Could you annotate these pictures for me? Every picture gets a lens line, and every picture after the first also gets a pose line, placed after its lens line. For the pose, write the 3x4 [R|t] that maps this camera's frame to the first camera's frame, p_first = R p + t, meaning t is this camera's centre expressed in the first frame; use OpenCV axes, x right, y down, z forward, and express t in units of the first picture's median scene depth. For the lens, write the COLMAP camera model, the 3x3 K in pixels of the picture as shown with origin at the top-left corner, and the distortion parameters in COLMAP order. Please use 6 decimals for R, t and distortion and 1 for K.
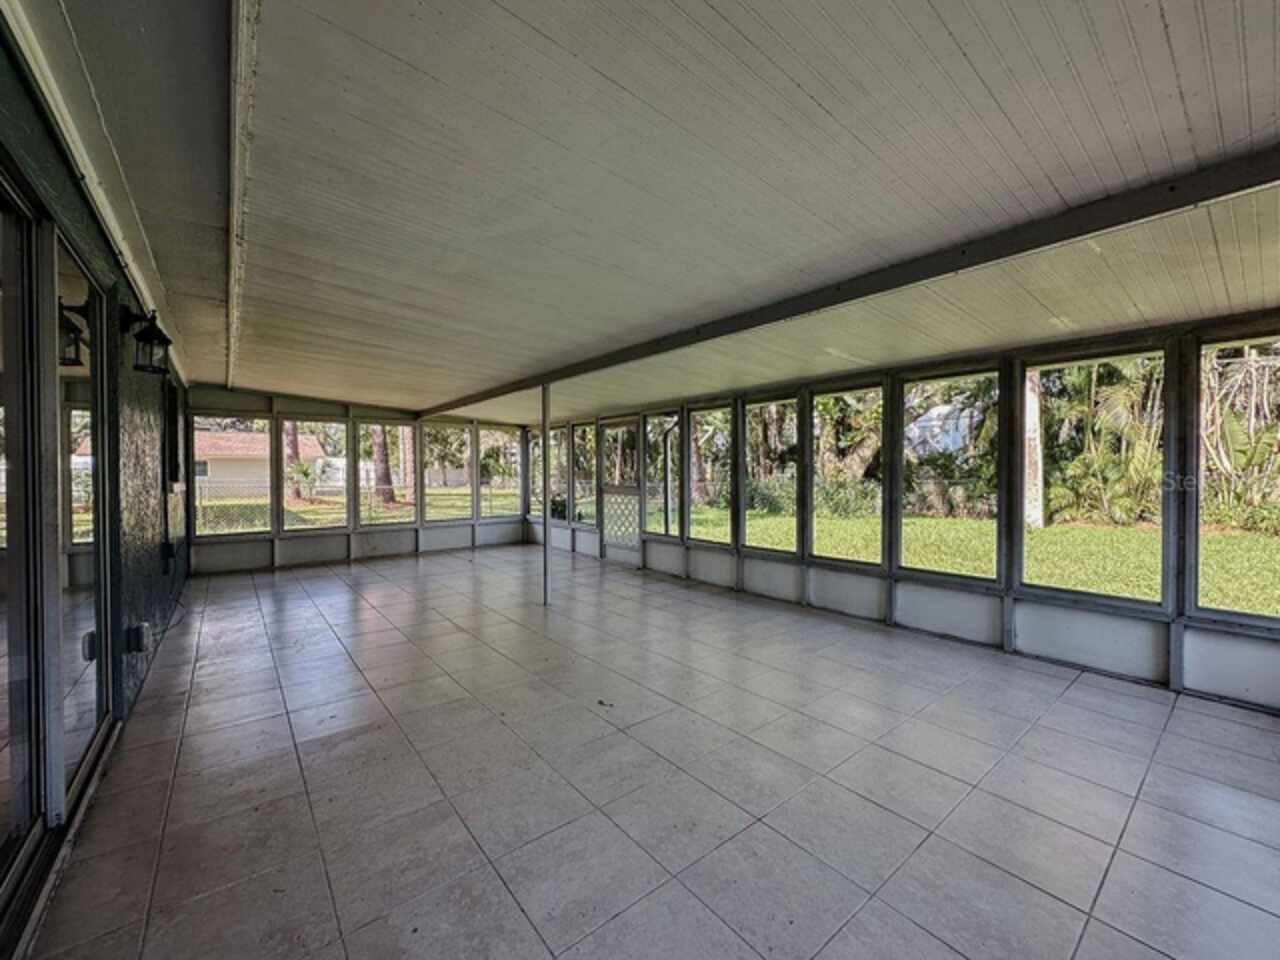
lens RADIAL K [[511.8, 0, 640.0], [0, 511.8, 480.0], [0, 0, 1]] dist [-0.000694, -0.000196]
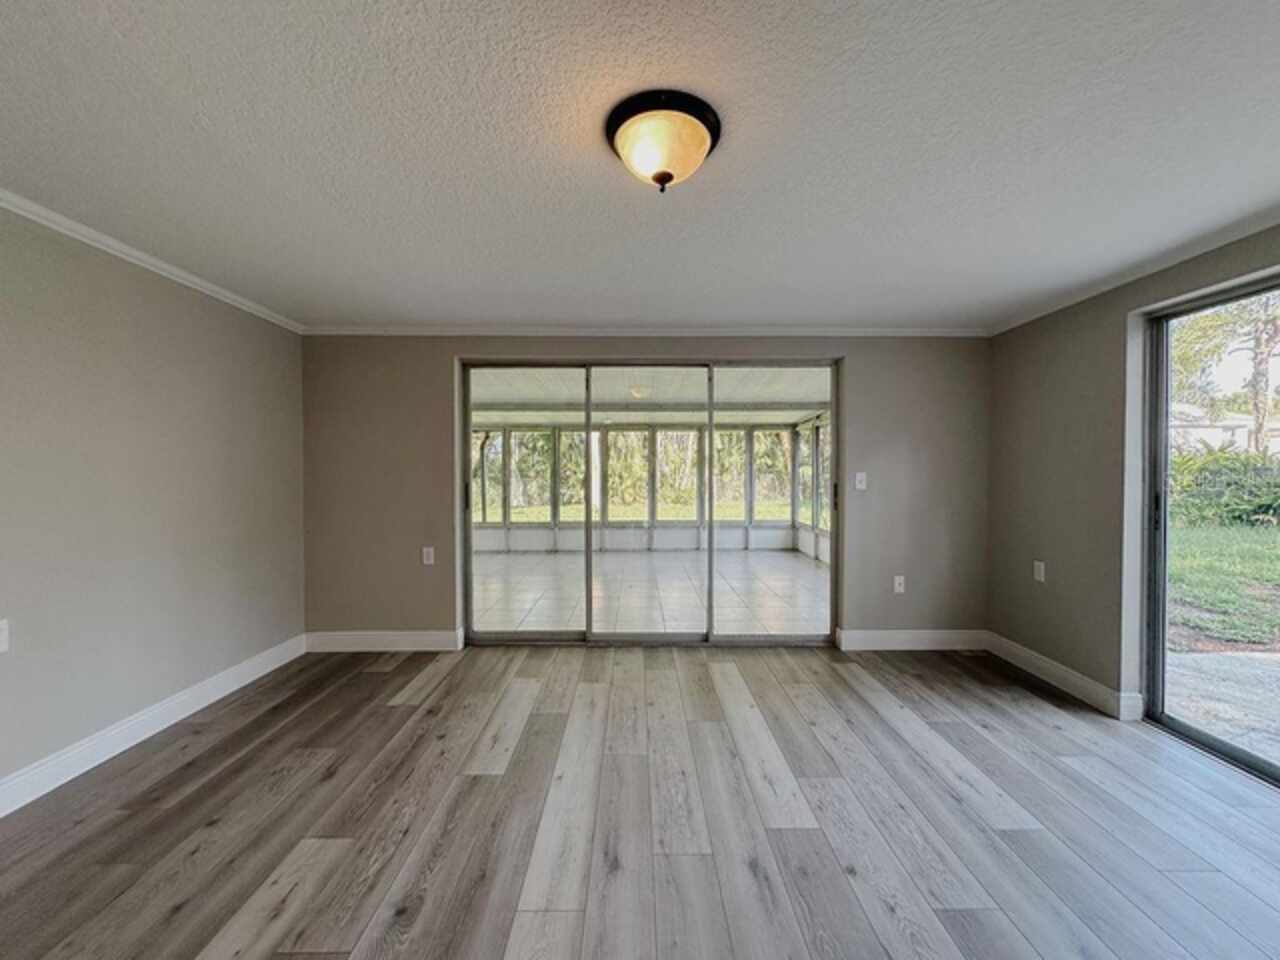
lens RADIAL K [[511.8, 0, 640.0], [0, 511.8, 480.0], [0, 0, 1]] dist [-0.000694, -0.000196]
pose [[0.622567, -0.015163, 0.782420, -0.725892], [0.014960, 0.999860, 0.007473, -0.008087], [-0.782423, 0.007053, 0.622707, -0.147031]]
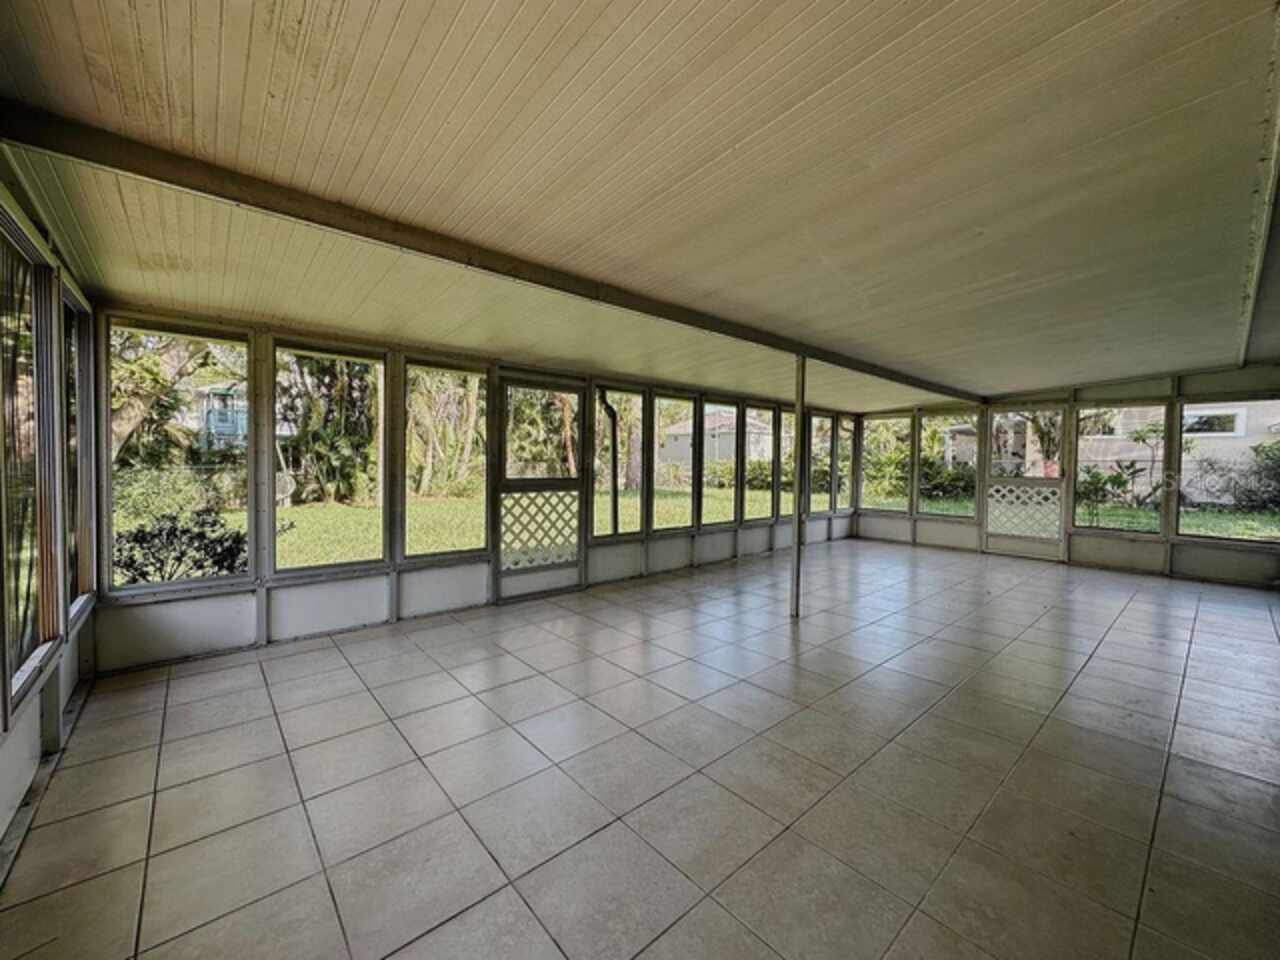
lens RADIAL K [[511.8, 0, 640.0], [0, 511.8, 480.0], [0, 0, 1]] dist [-0.000694, -0.000196]
pose [[-0.042151, -0.033846, 0.998538, -0.765859], [0.004625, 0.999409, 0.034071, -0.009163], [-0.999101, 0.006054, -0.041970, 0.976074]]
